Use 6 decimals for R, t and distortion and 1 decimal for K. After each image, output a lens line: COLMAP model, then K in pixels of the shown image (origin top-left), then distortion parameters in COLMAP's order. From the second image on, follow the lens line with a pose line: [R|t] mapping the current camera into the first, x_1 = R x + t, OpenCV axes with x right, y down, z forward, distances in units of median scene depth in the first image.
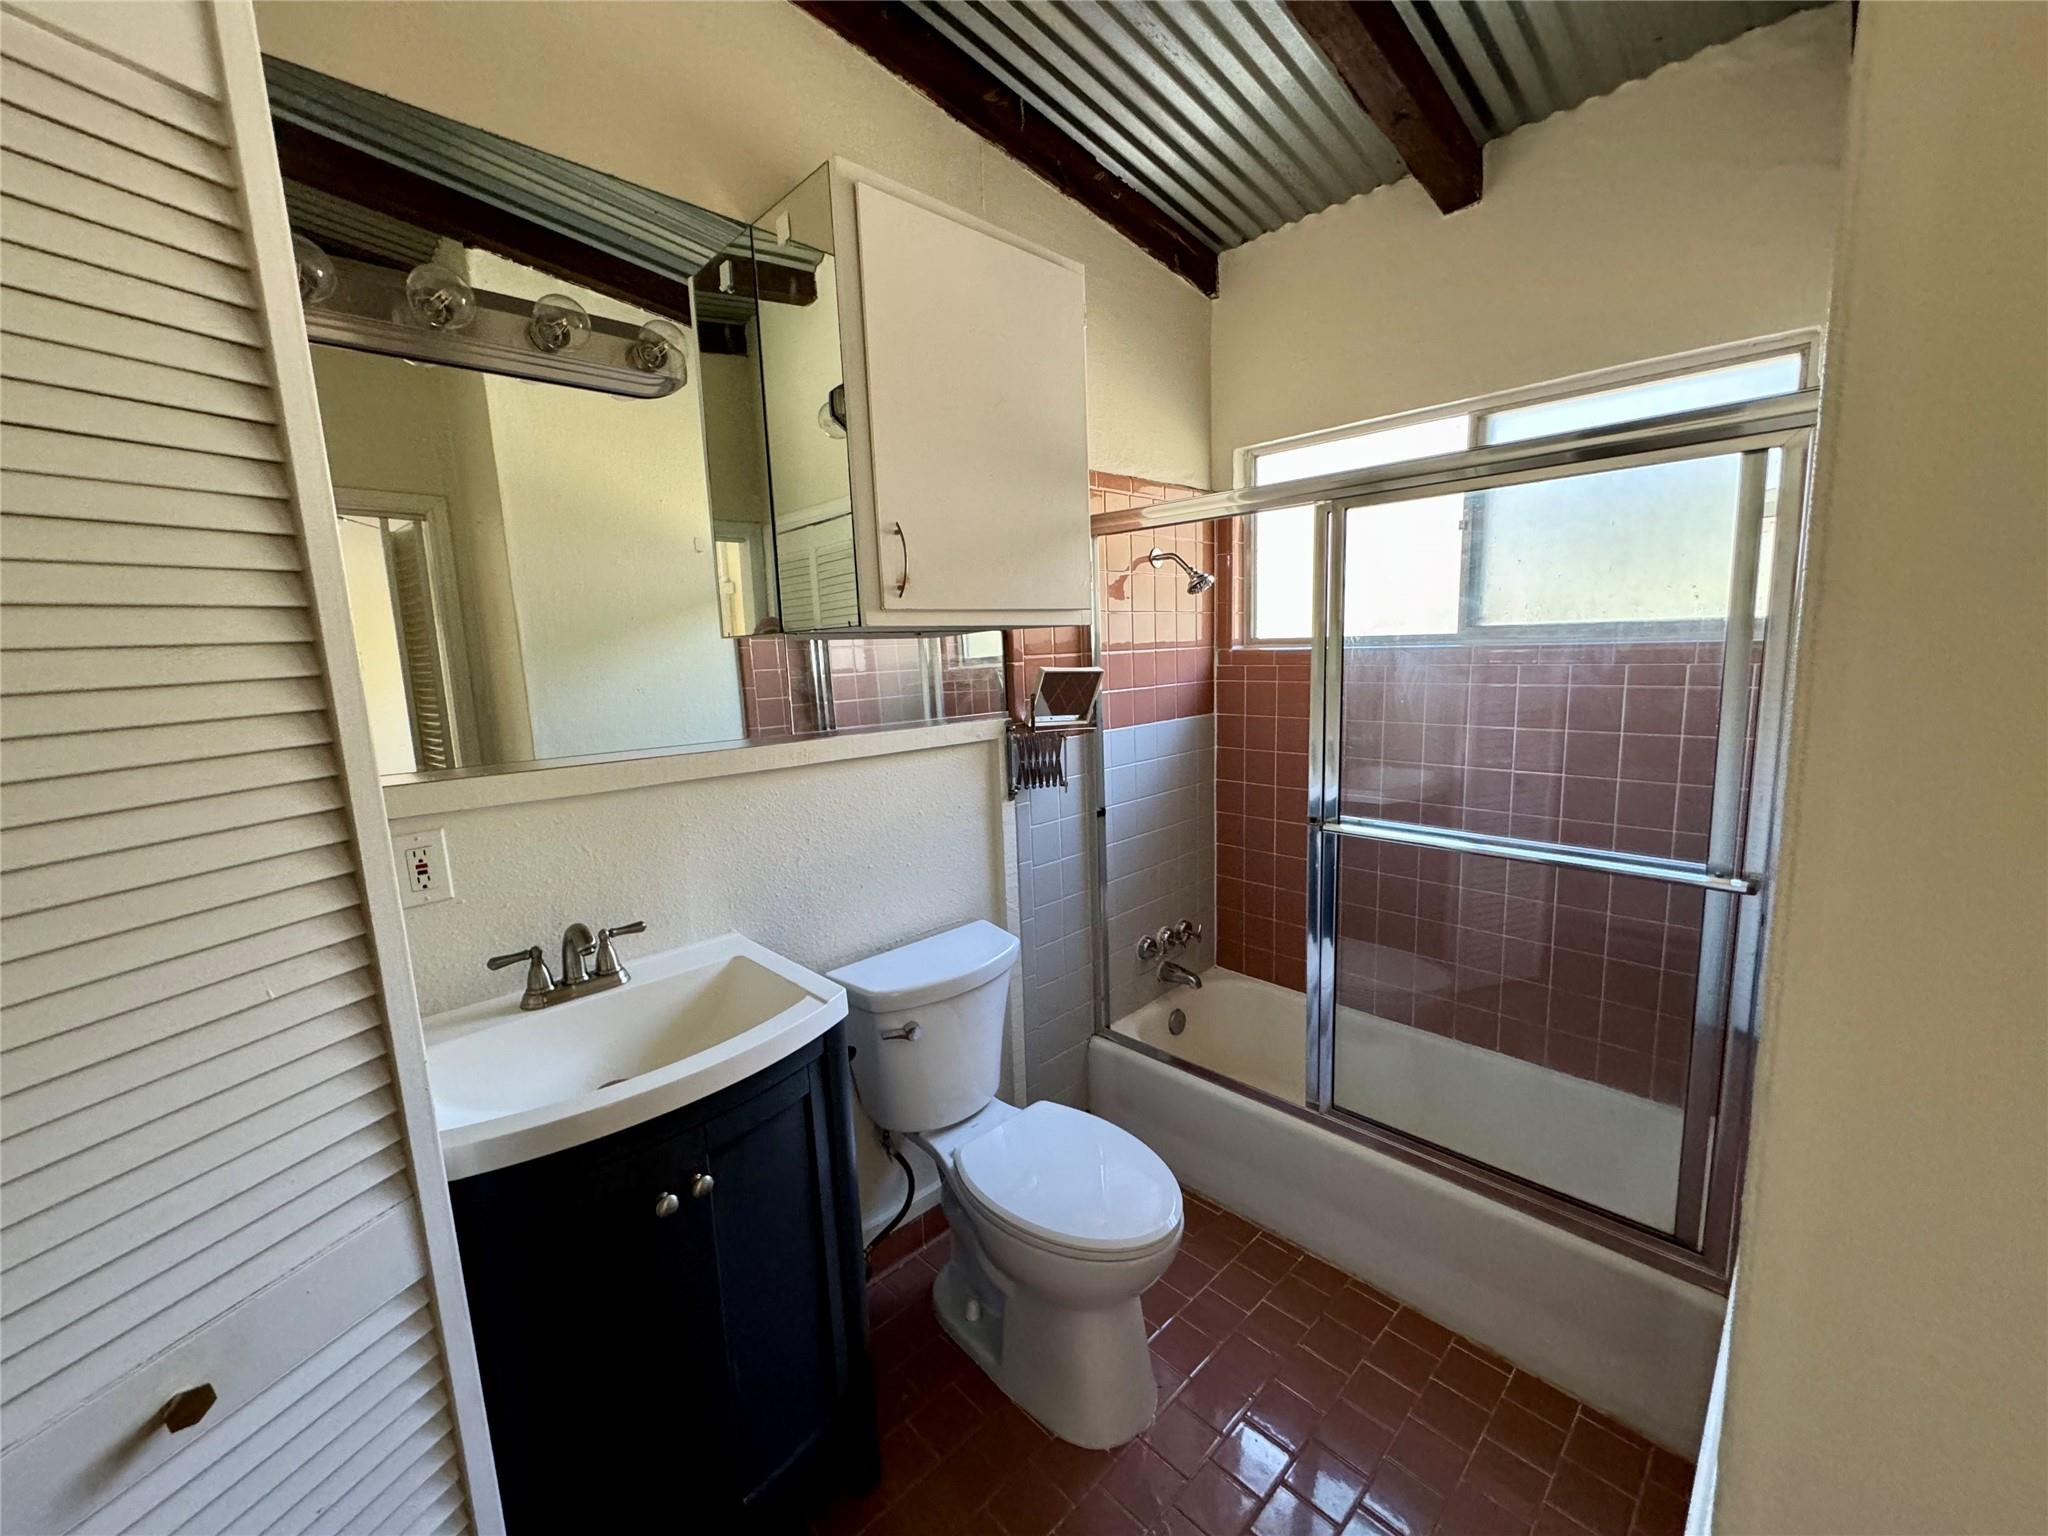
lens RADIAL K [[815.1, 0, 1023.0], [0, 815.1, 772.0], [0, 0, 1]] dist [-0.004187, 0.000700]
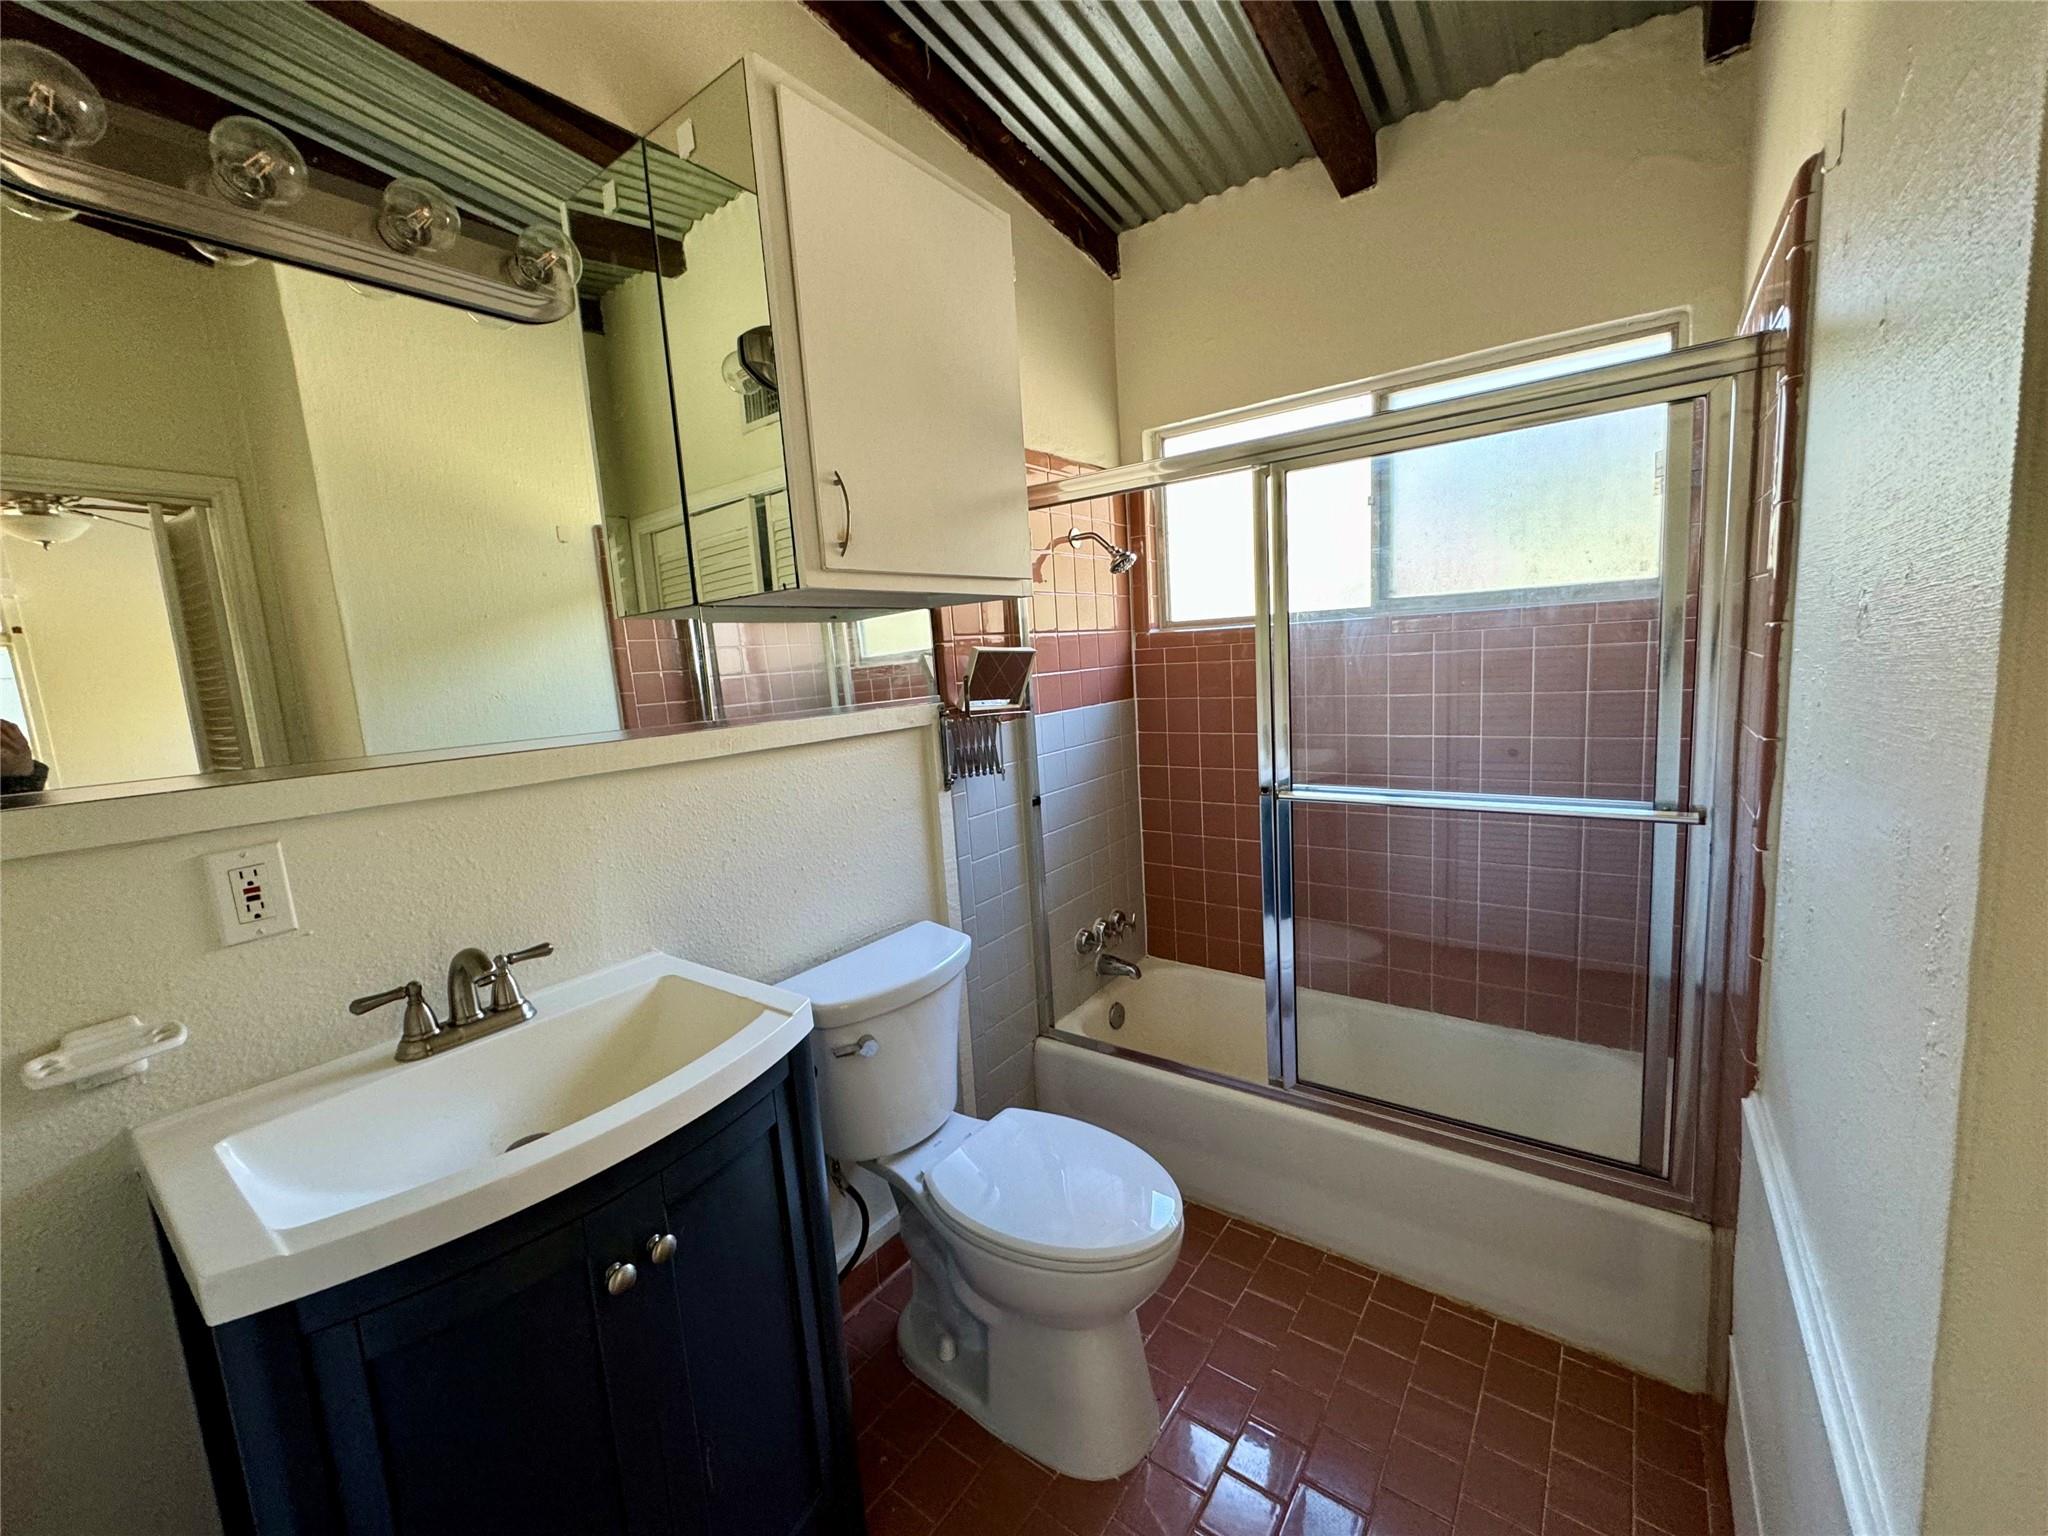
lens RADIAL K [[815.1, 0, 1024.9], [0, 815.1, 770.7], [0, 0, 1]] dist [-0.004187, 0.000700]
pose [[0.986332, -0.049679, 0.157104, -0.085241], [0.052732, 0.998491, -0.015319, 0.036442], [-0.156106, 0.023394, 0.987463, 0.075002]]
